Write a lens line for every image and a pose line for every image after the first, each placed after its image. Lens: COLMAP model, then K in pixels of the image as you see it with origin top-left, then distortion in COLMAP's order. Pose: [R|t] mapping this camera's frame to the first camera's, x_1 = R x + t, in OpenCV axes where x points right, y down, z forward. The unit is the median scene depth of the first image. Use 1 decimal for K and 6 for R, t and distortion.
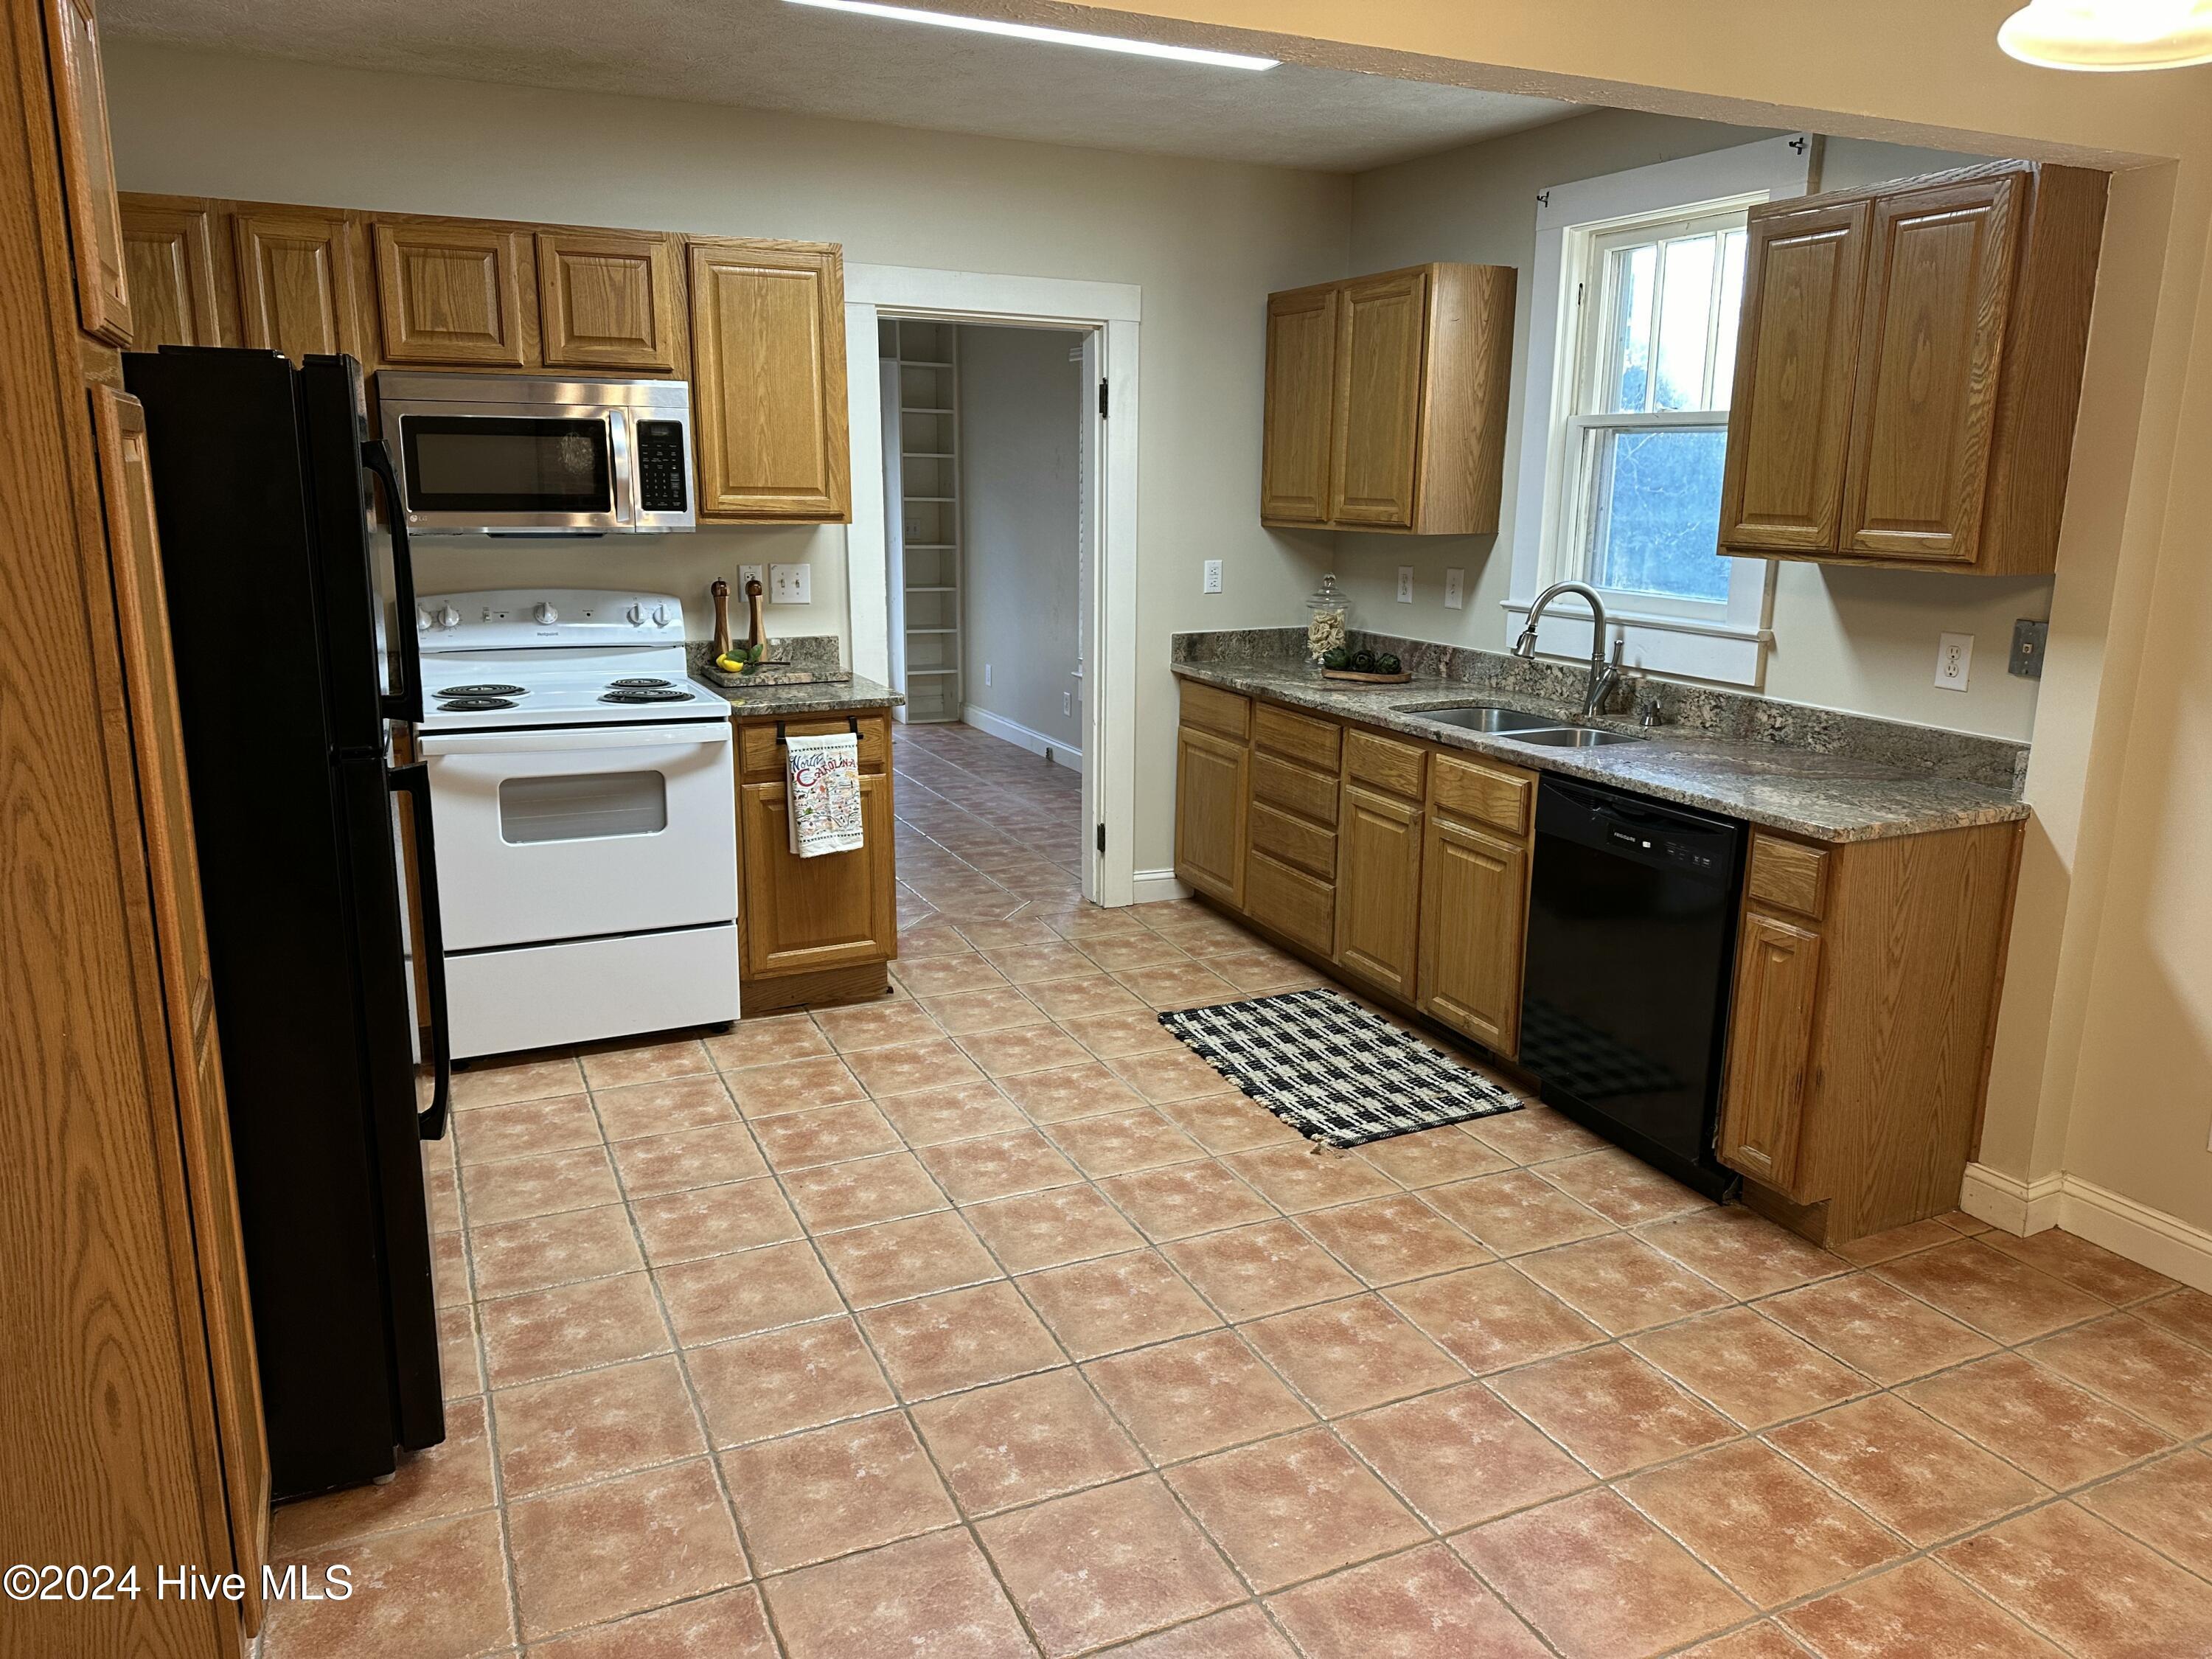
lens RADIAL K [[1537.2, 0, 1099.0], [0, 1537.2, 813.6], [0, 0, 1]] dist [0.197889, -0.394546]
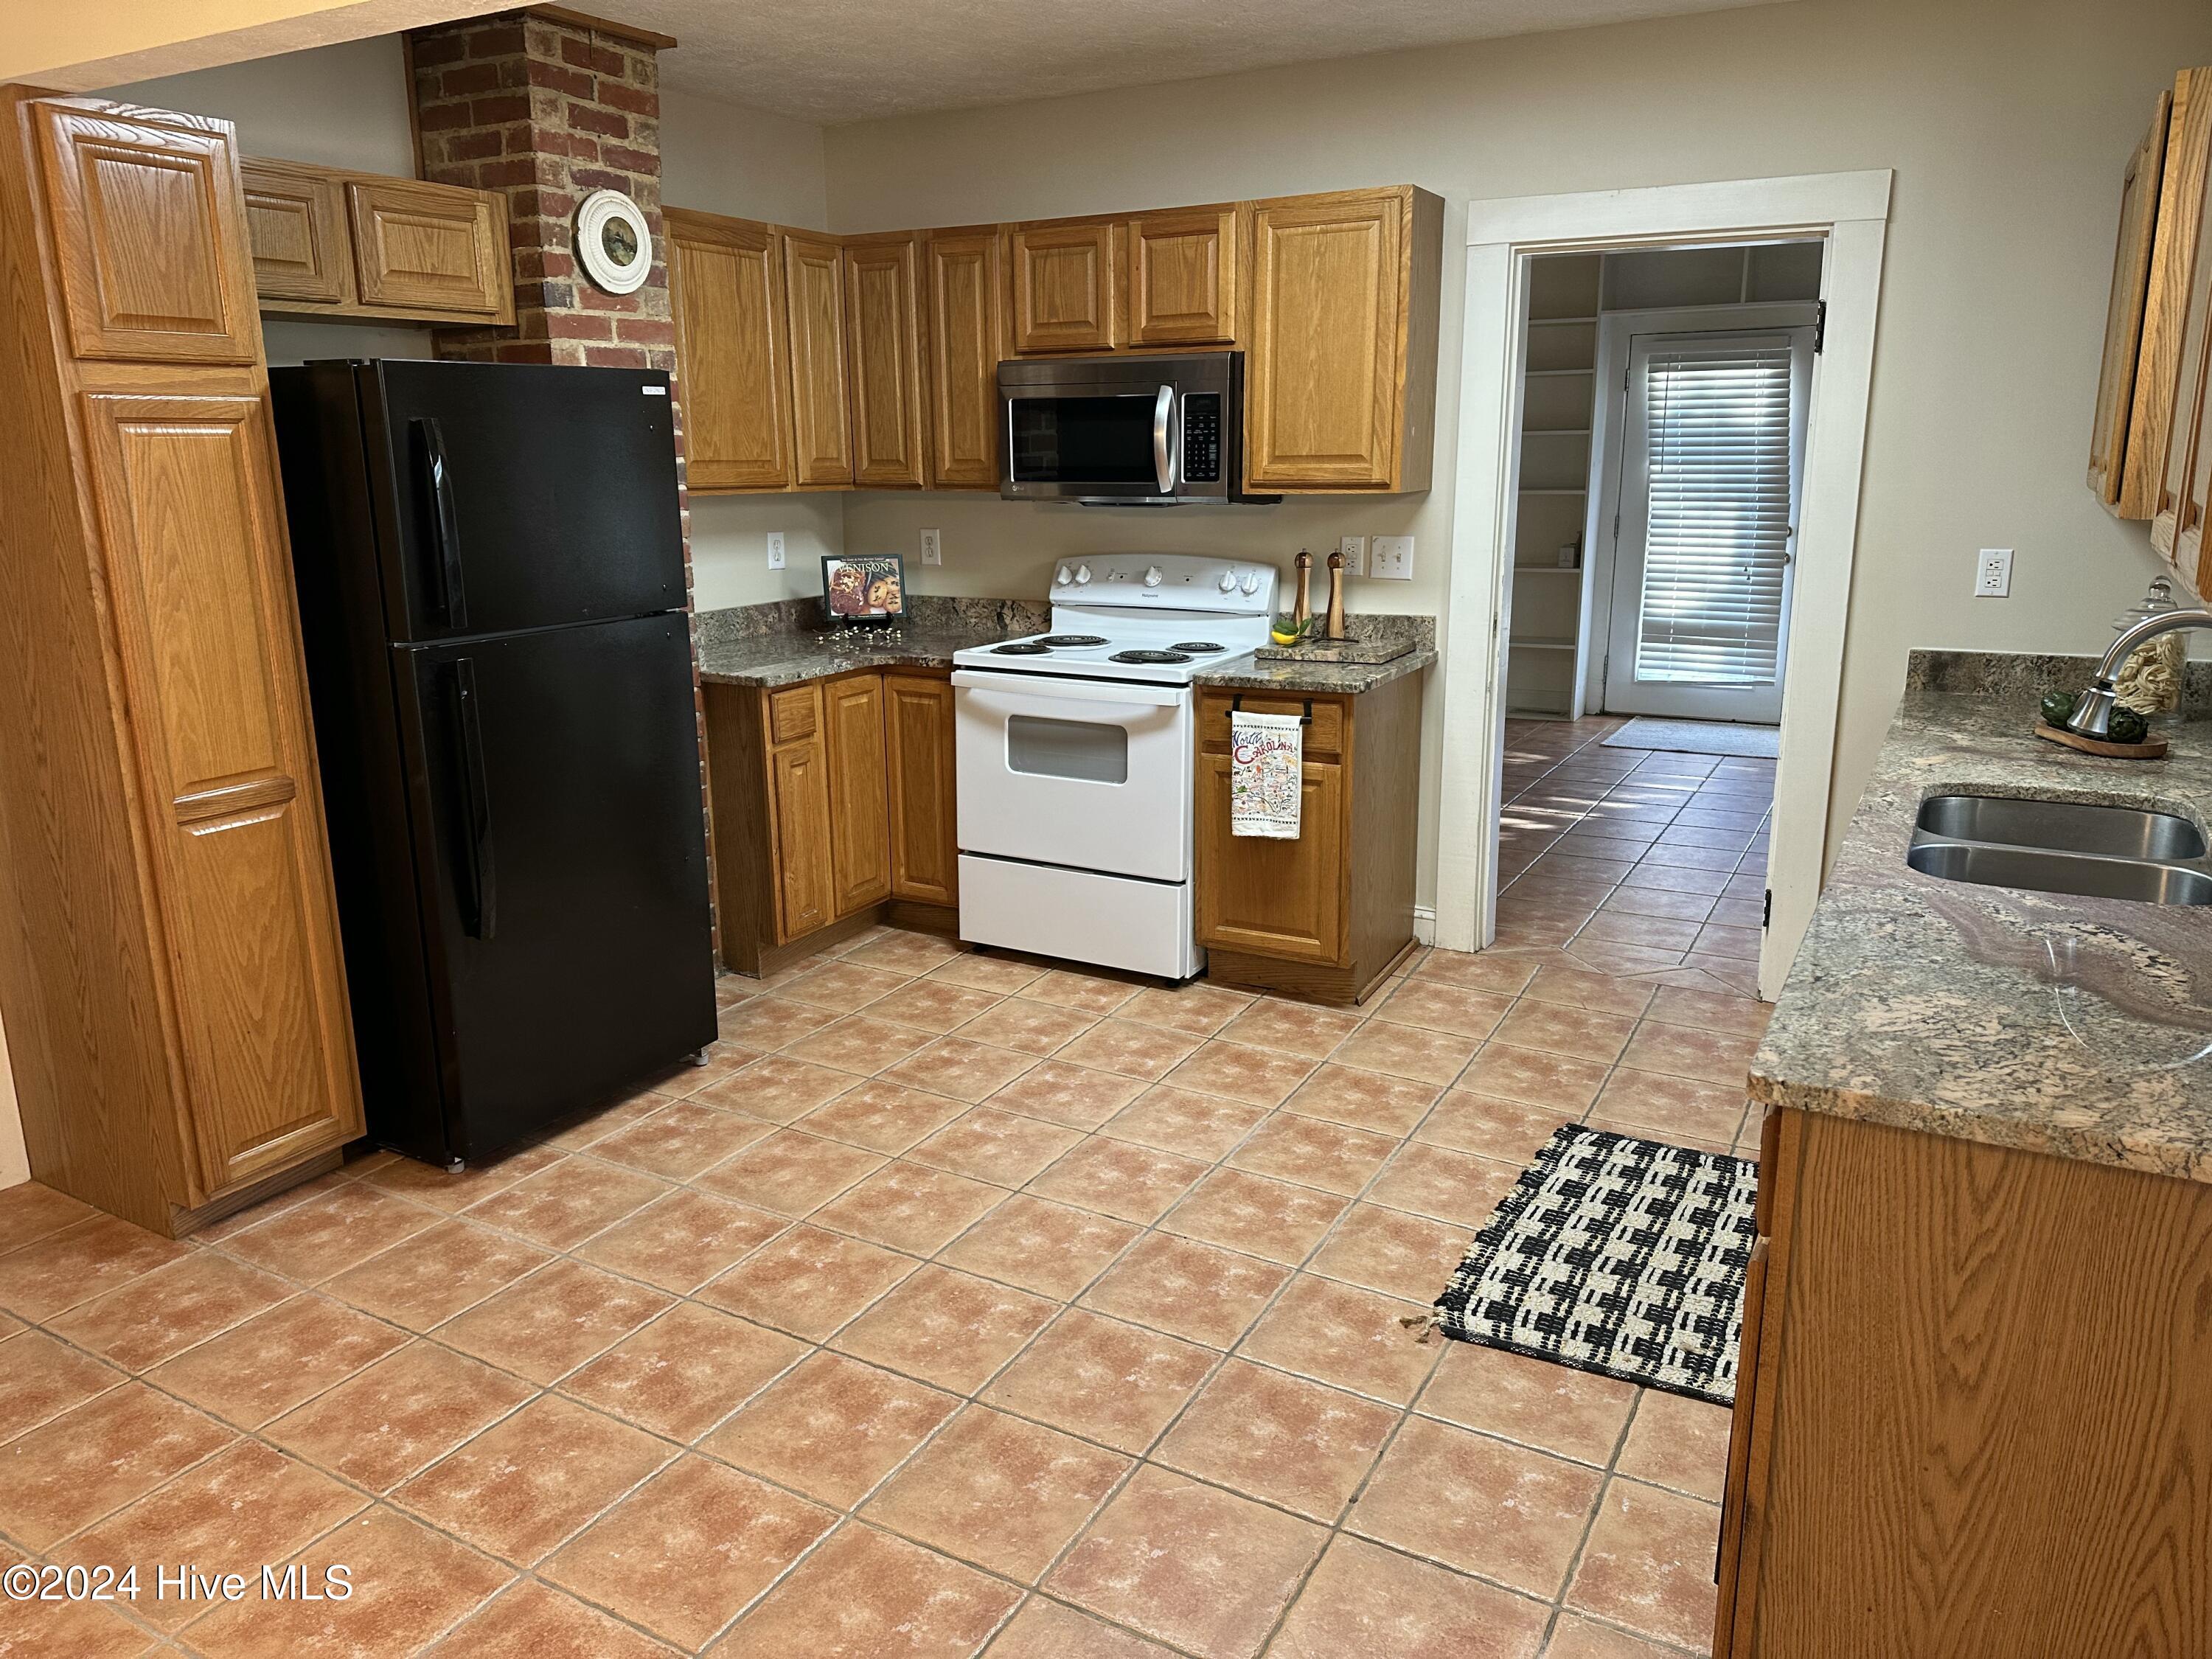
lens RADIAL K [[1537.2, 0, 1099.0], [0, 1537.2, 813.6], [0, 0, 1]] dist [0.197889, -0.394546]
pose [[0.578350, 0.175755, -0.796632, 0.545738], [-0.162279, 0.981787, 0.098791, -0.068881], [0.799486, 0.072141, 0.596338, 0.355062]]
